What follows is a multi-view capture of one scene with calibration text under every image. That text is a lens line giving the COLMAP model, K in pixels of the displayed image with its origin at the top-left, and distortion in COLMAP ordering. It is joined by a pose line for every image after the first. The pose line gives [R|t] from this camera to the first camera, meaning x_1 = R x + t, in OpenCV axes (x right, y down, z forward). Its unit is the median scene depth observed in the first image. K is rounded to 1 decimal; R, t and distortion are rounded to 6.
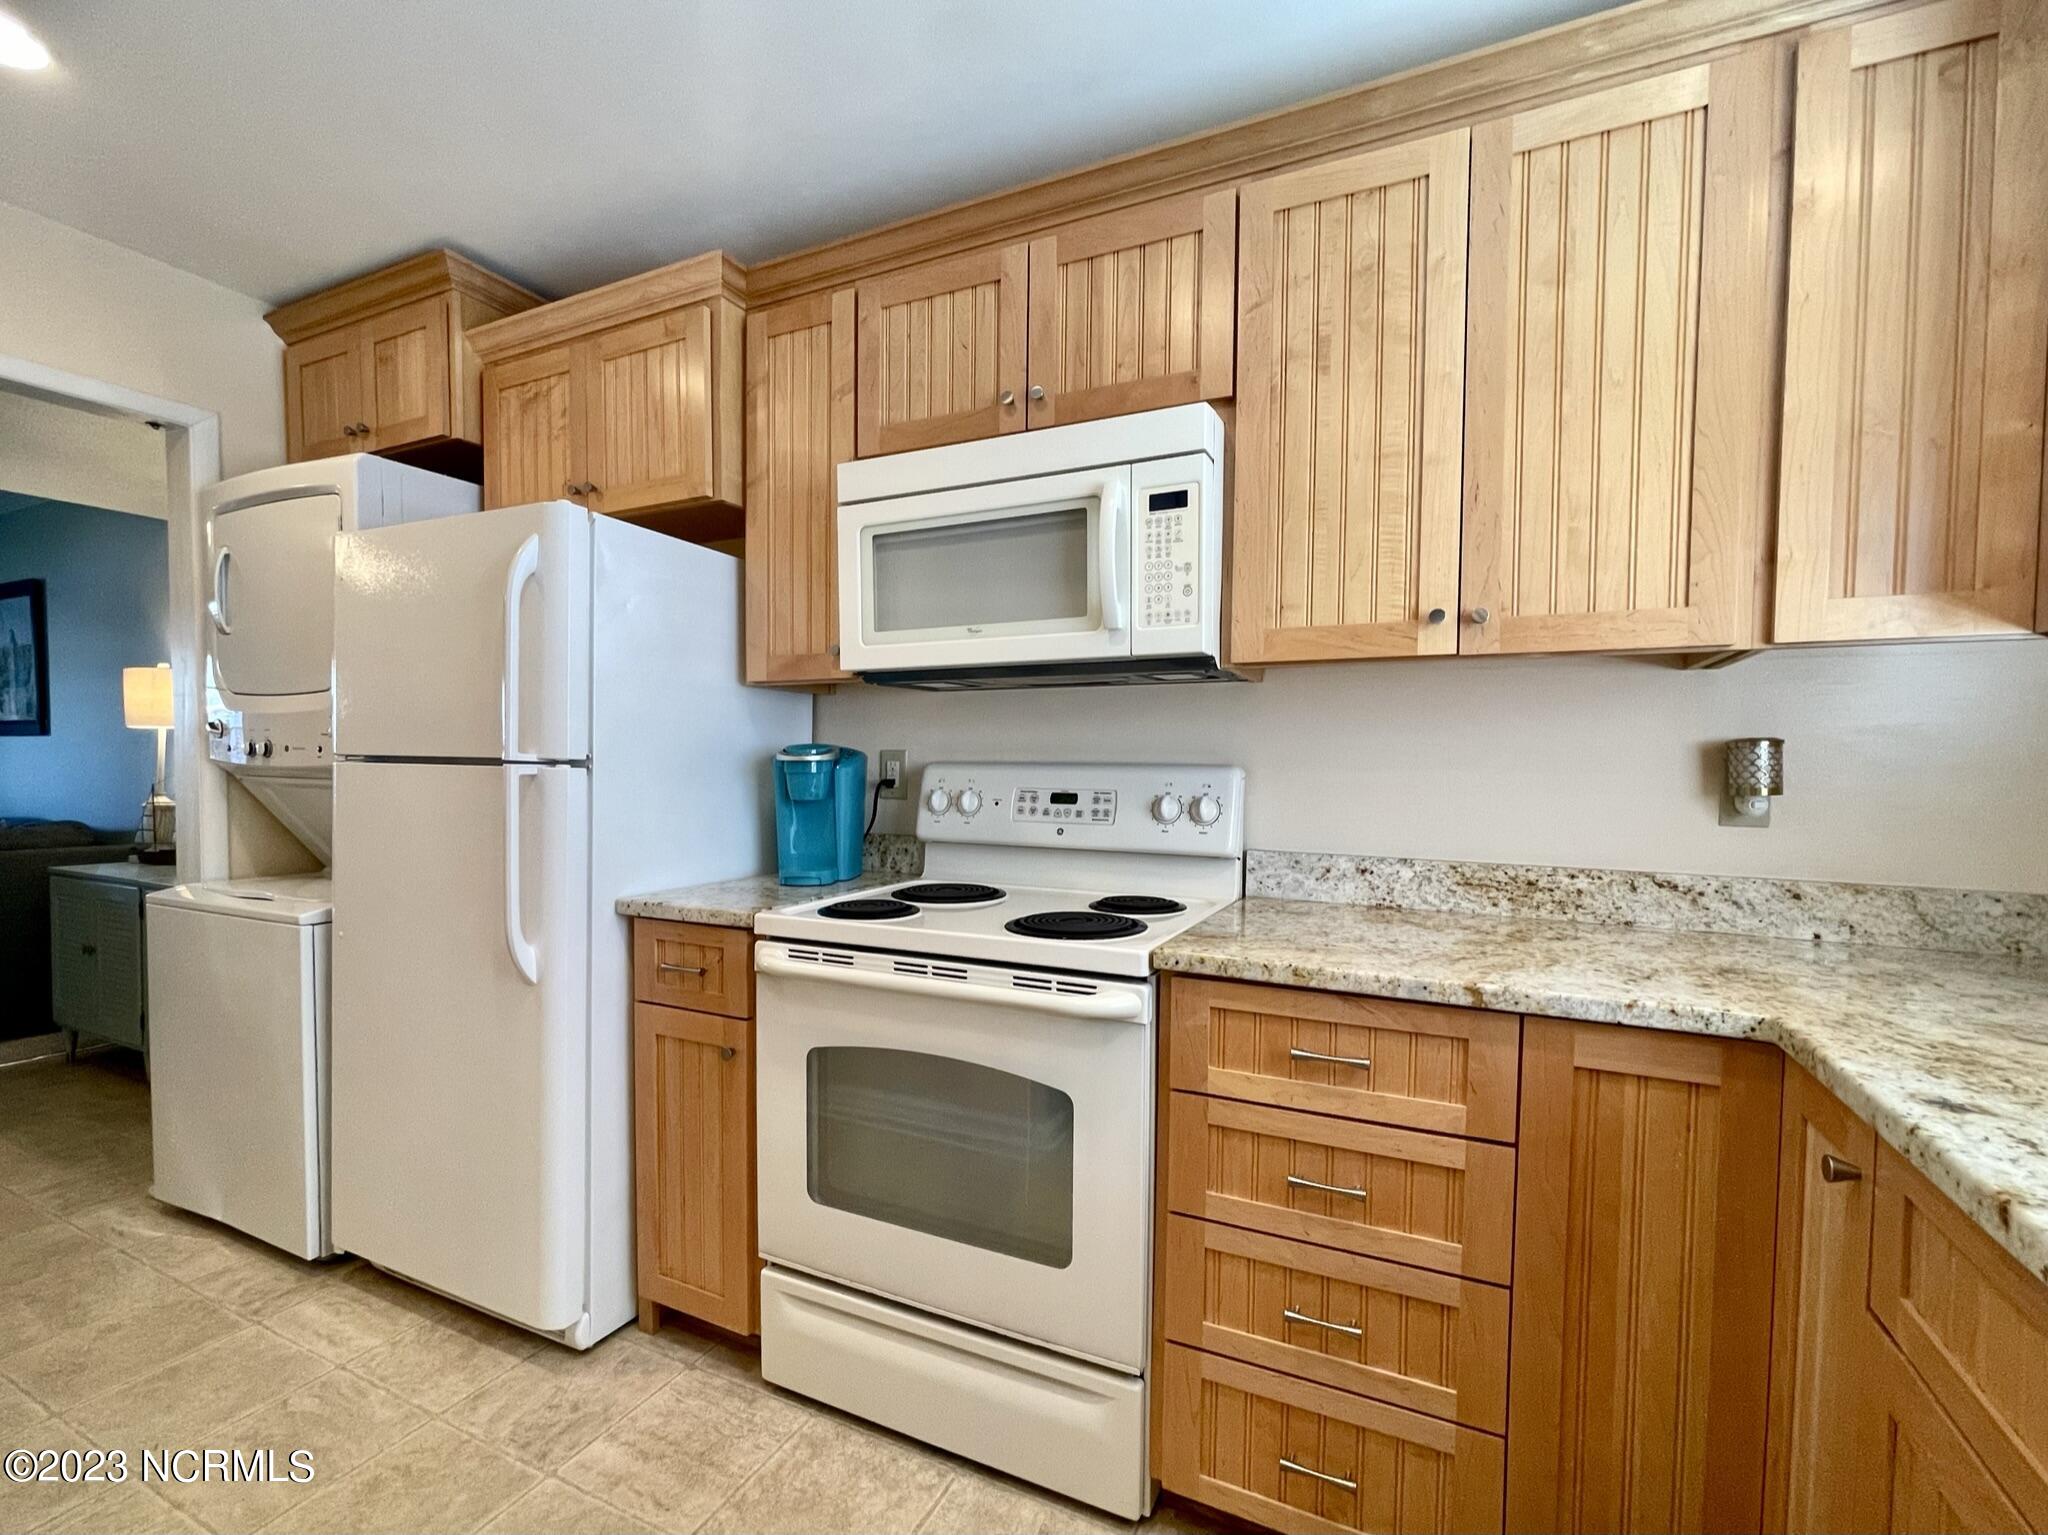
lens RADIAL K [[900.2, 0, 1036.4], [0, 900.2, 792.3], [0, 0, 1]] dist [-0.002249, 0.000275]
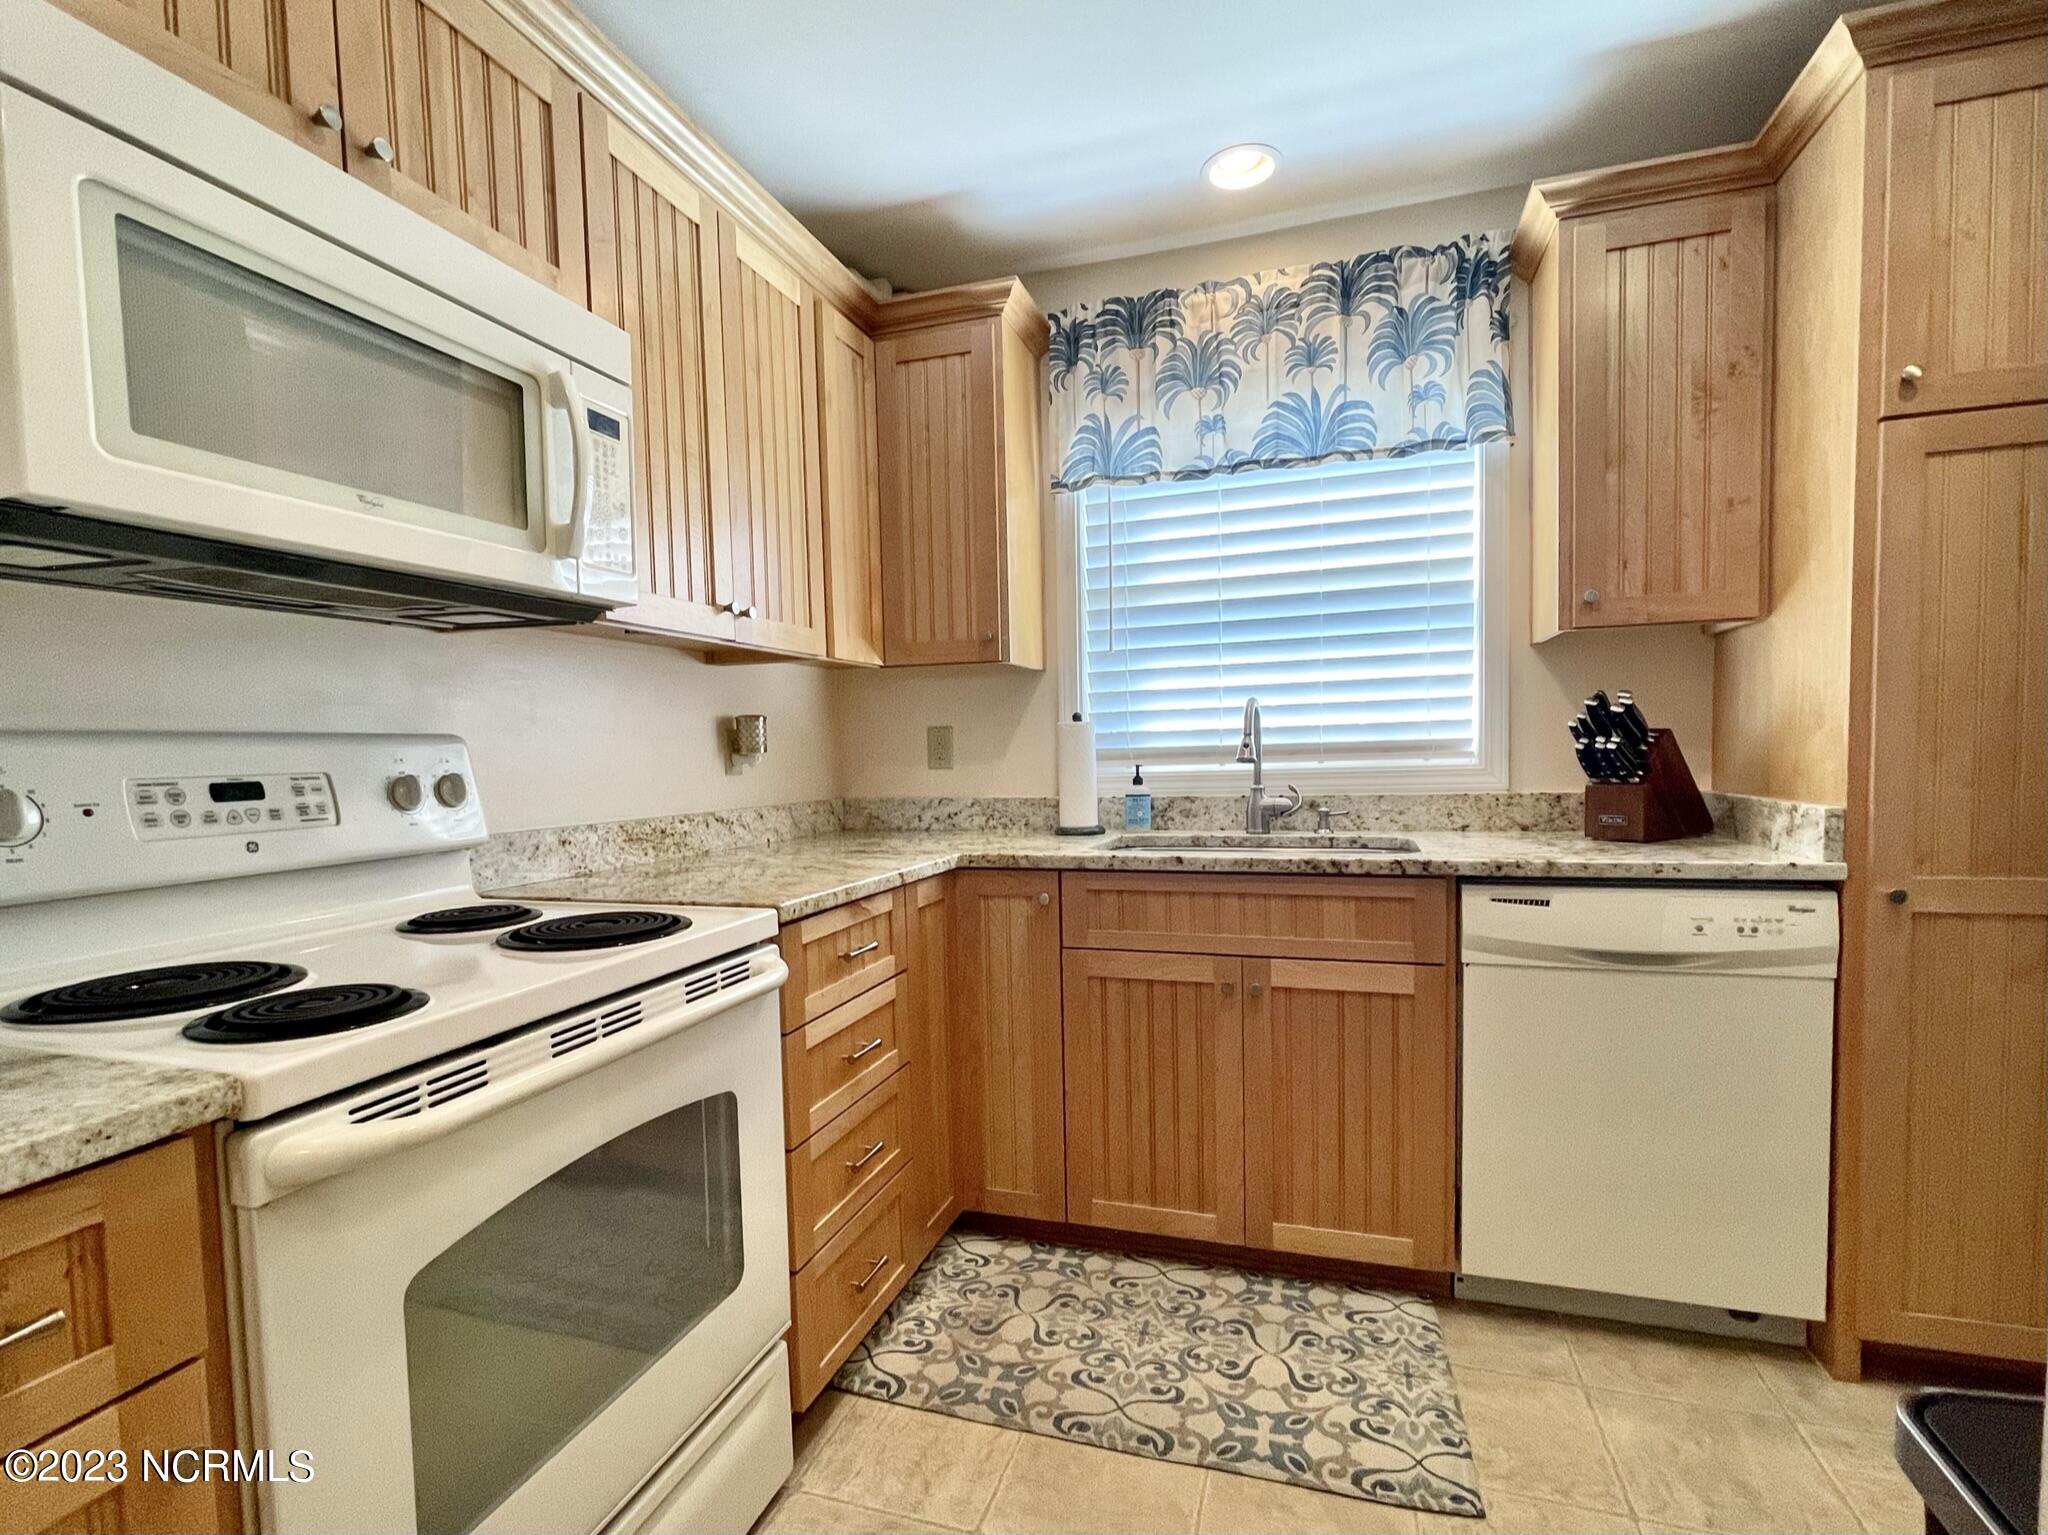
lens RADIAL K [[900.2, 0, 1036.4], [0, 900.2, 792.3], [0, 0, 1]] dist [-0.002249, 0.000275]
pose [[-0.096636, -0.059919, 0.993515, -0.740709], [0.055454, 0.996312, 0.065482, -0.002832], [-0.993774, 0.061422, -0.092956, 0.652516]]
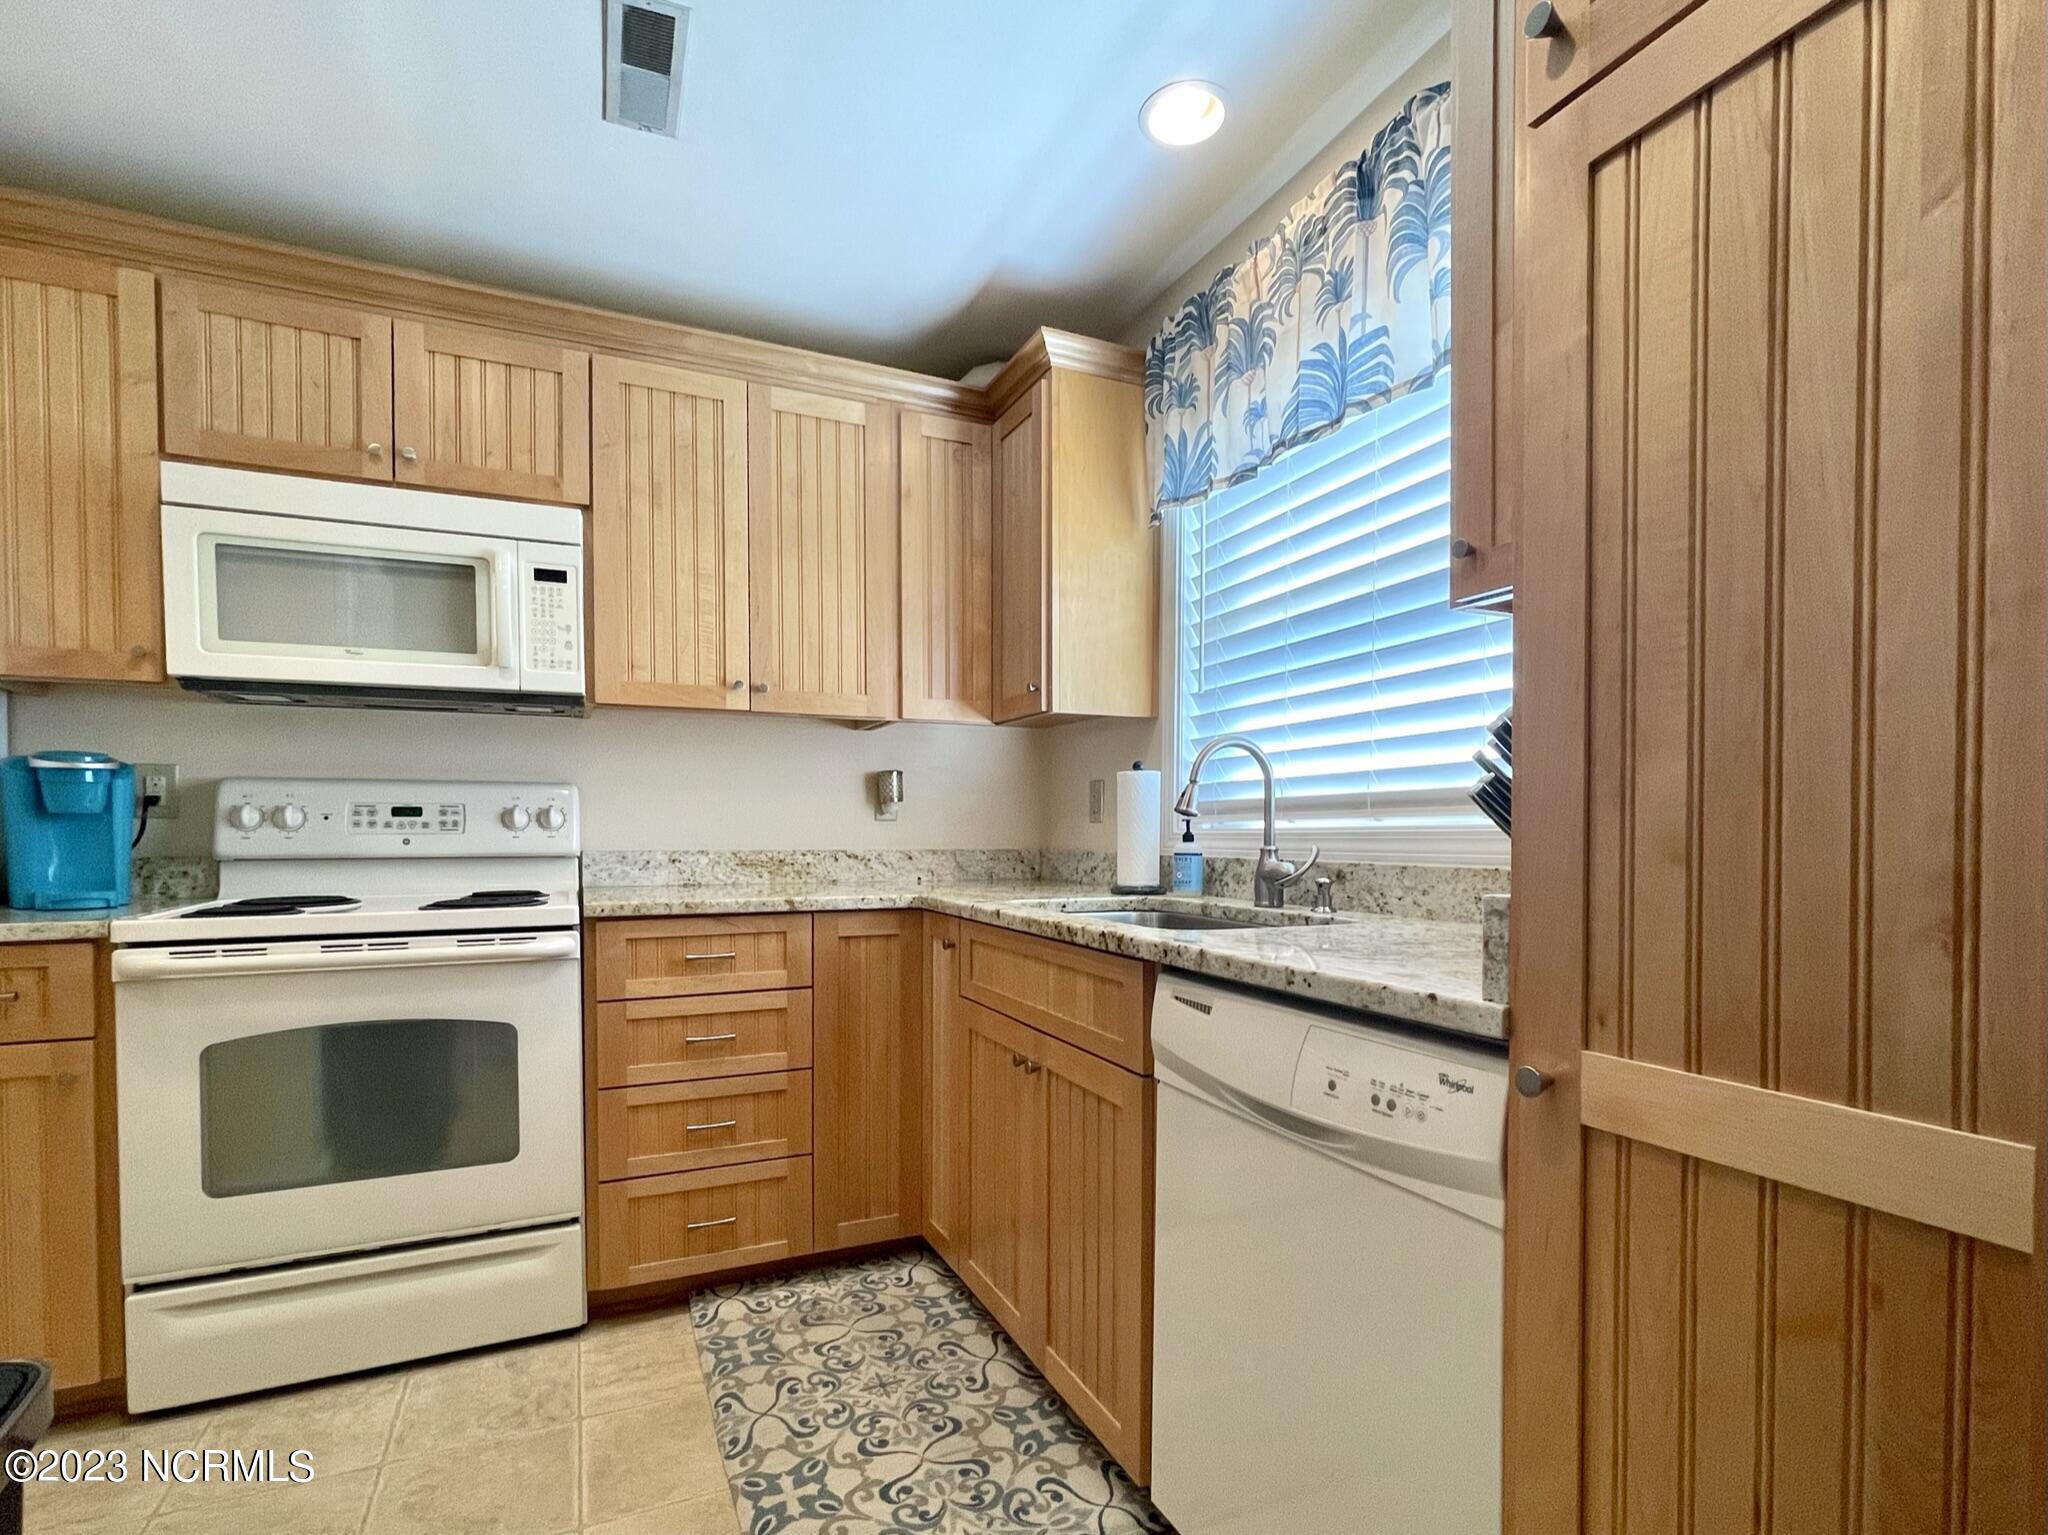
lens RADIAL K [[921.7, 0, 1029.4], [0, 921.7, 836.7], [0, 0, 1]] dist [-0.002938, -0.000466]
pose [[0.631977, -0.023758, 0.774623, -0.440890], [0.035877, 0.999355, 0.001379, 0.077035], [-0.774156, 0.026920, 0.632422, -0.365343]]
